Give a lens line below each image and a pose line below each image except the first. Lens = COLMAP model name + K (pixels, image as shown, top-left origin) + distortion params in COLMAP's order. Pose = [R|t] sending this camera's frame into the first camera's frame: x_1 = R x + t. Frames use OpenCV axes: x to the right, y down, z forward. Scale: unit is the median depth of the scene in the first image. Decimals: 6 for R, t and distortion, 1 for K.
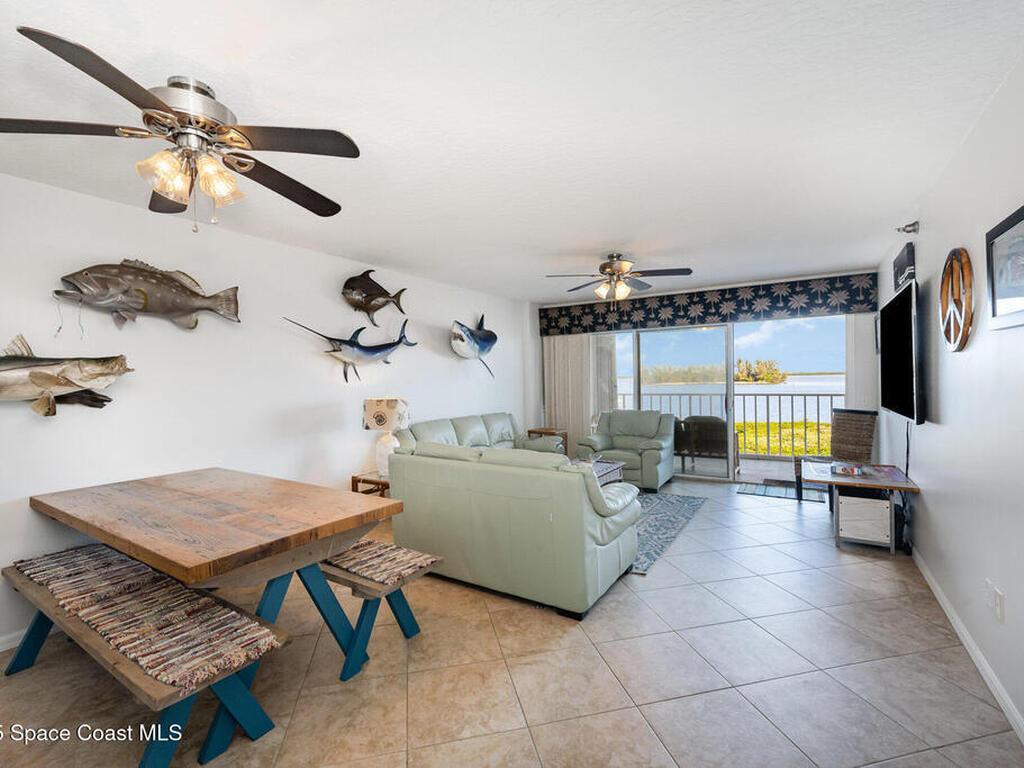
lens RADIAL K [[455.7, 0, 513.9], [0, 455.7, 381.9], [0, 0, 1]] dist [-0.000615, -0.000003]
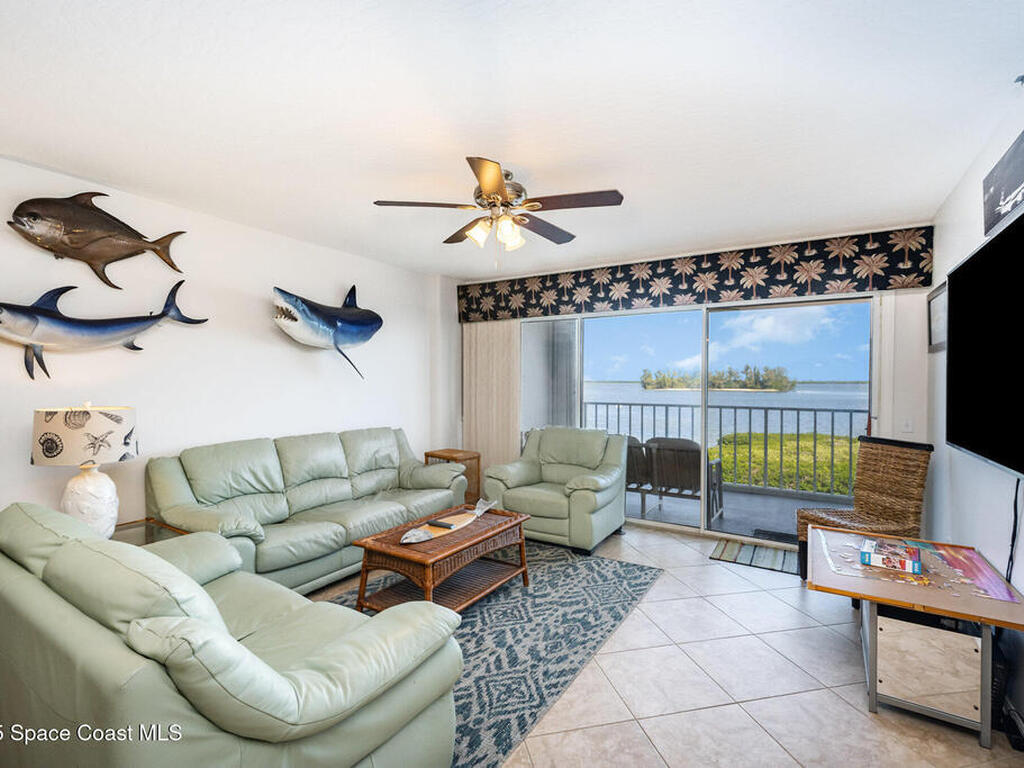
lens RADIAL K [[475.5, 0, 512.0], [0, 475.5, 384.0], [0, 0, 1]] dist [0.000449, 0.000521]
pose [[0.999761, 0.021841, 0.000837, 0.194087], [-0.021841, 0.999761, 0.000168, -0.004837], [-0.000833, -0.000186, 1.000000, 0.306050]]
